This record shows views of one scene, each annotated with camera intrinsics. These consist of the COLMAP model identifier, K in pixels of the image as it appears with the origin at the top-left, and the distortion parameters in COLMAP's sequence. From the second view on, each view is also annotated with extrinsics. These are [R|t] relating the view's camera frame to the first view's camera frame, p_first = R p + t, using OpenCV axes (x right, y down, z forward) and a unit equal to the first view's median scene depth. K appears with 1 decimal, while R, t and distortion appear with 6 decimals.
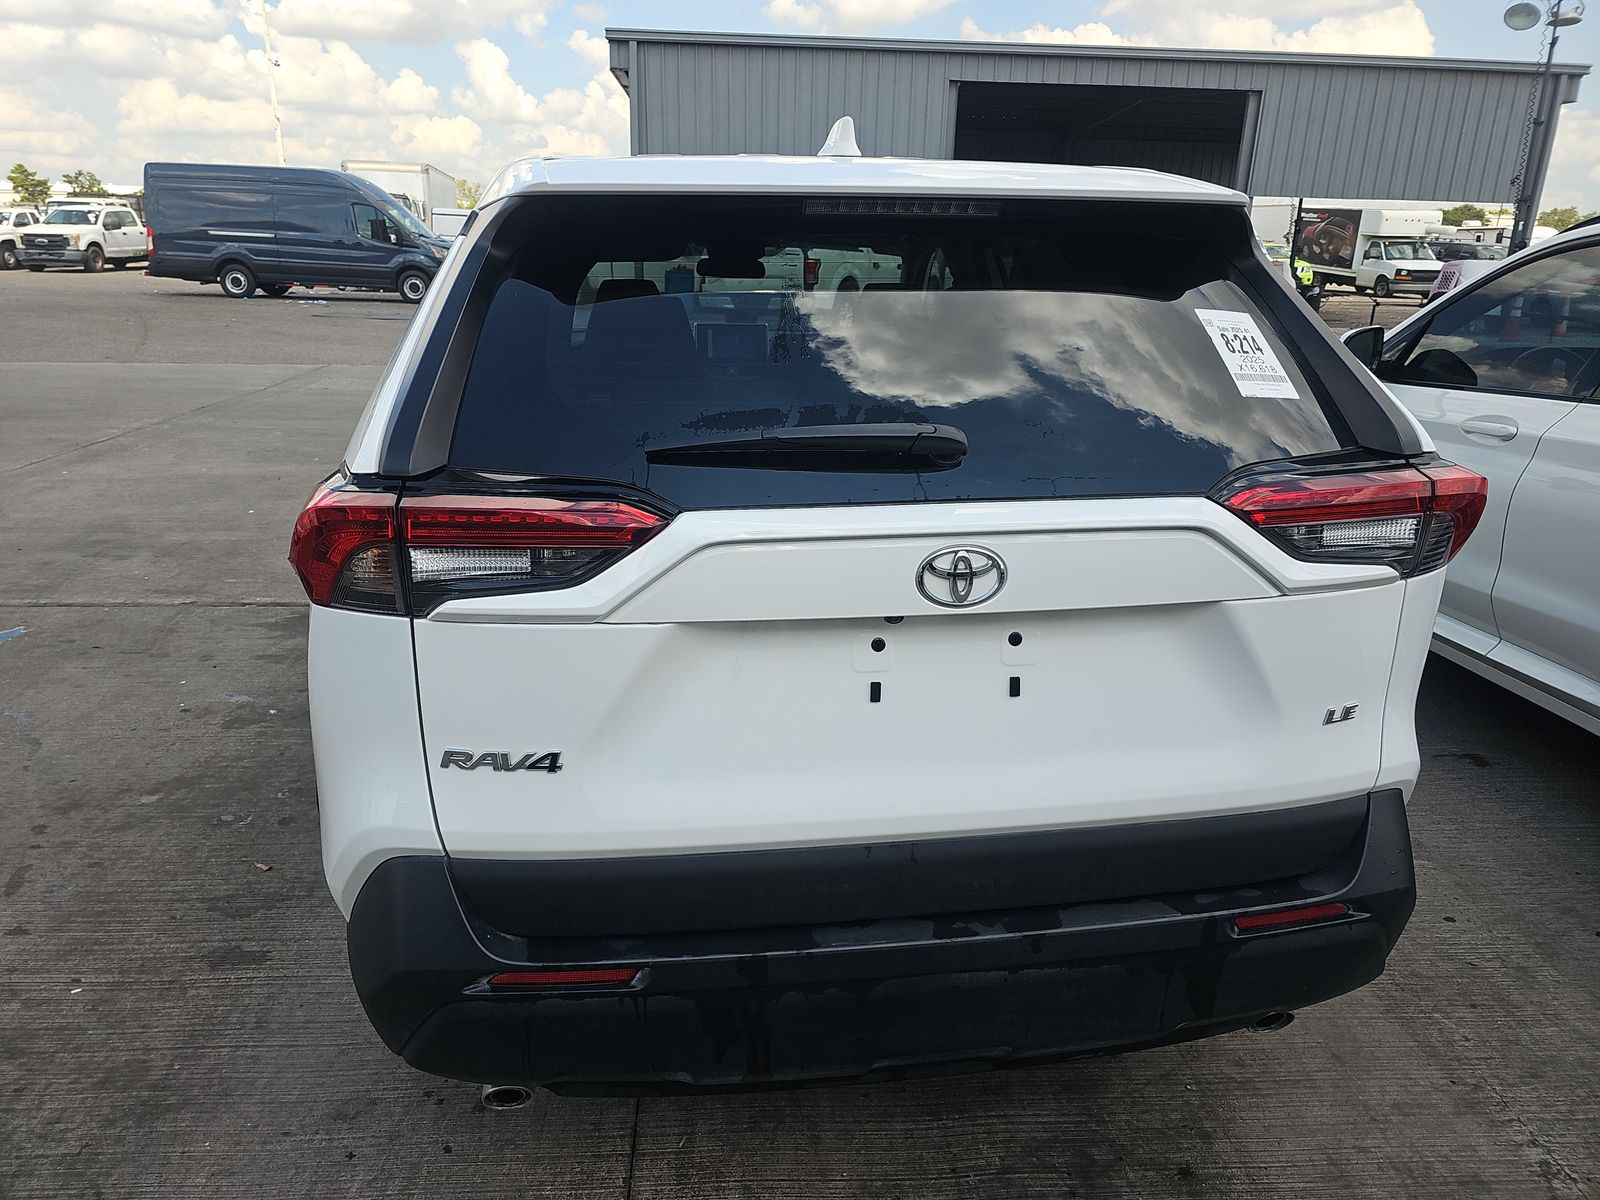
lens RADIAL K [[1070.1, 0, 834.6], [0, 1070.1, 544.7], [0, 0, 1]] dist [0.042520, -0.043467]
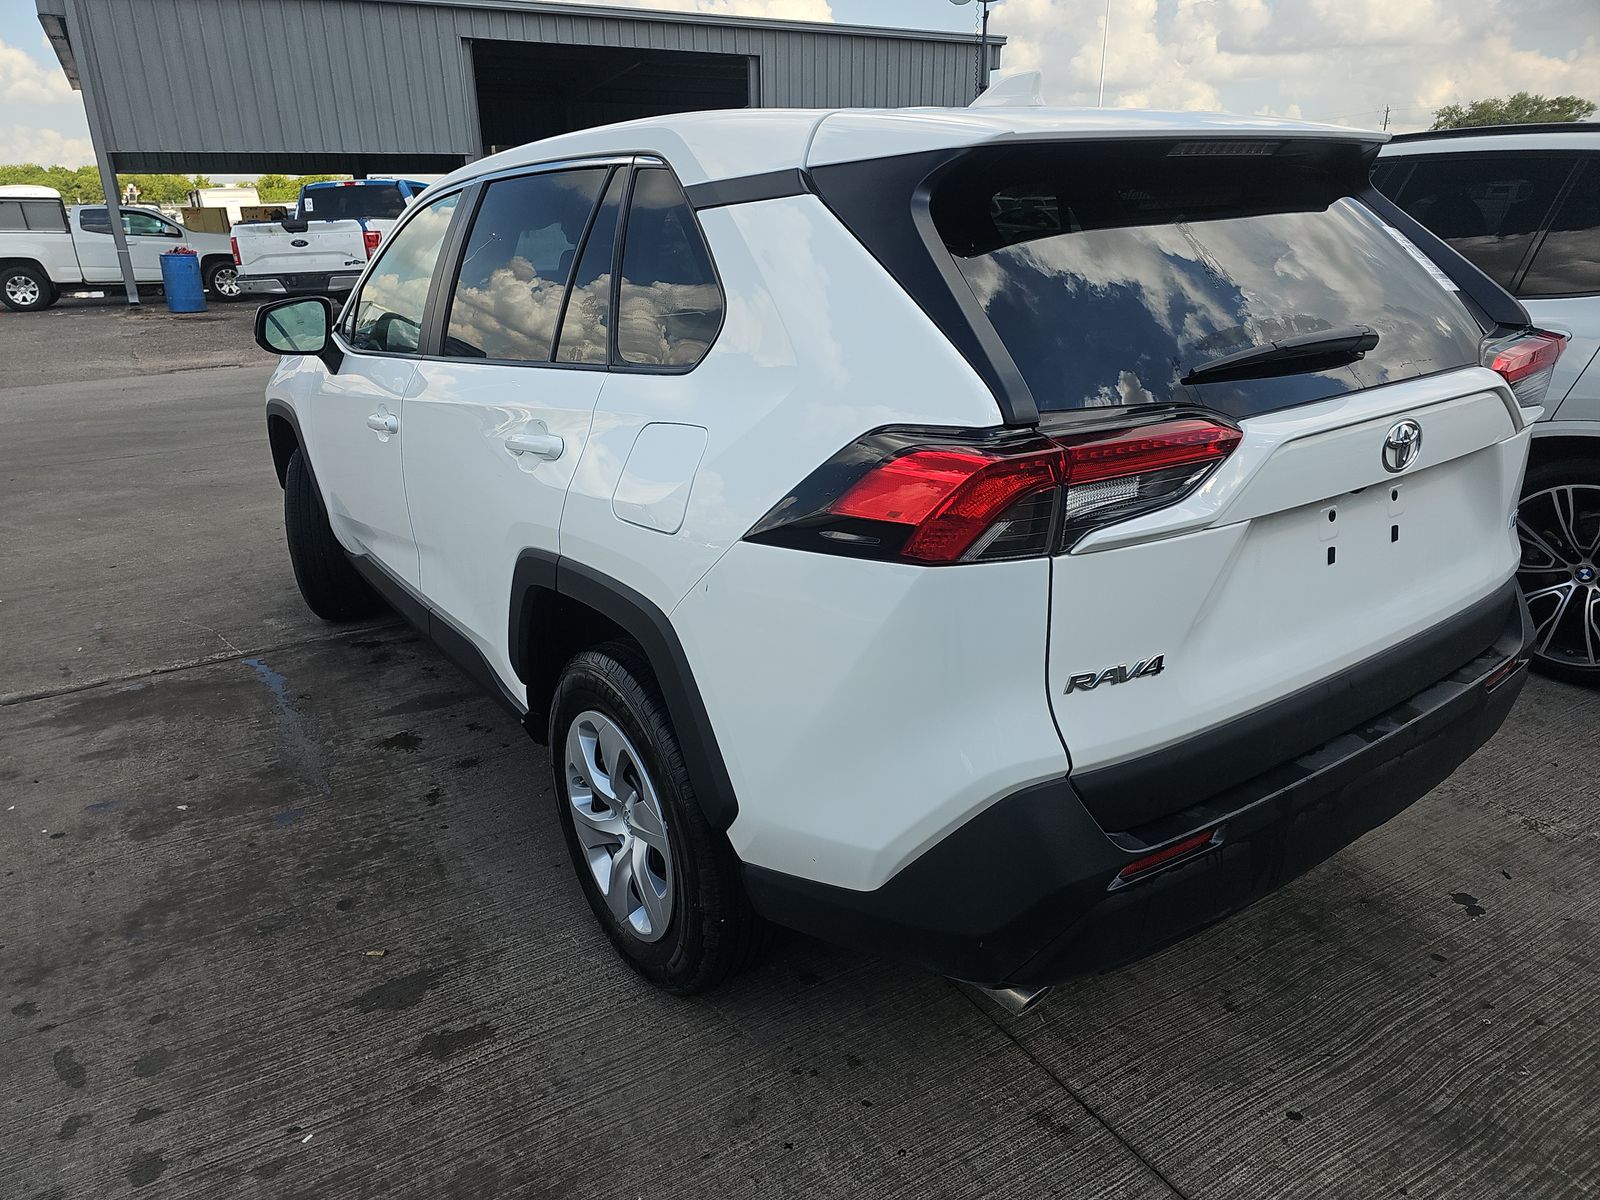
lens RADIAL K [[1066.8, 0, 794.1], [0, 1066.8, 573.1], [0, 0, 1]] dist [0.034102, -0.040858]
pose [[0.893675, -0.182221, 0.410049, -0.512274], [0.159996, 0.983169, 0.088208, -0.023469], [-0.419221, -0.013223, 0.907788, 0.078700]]
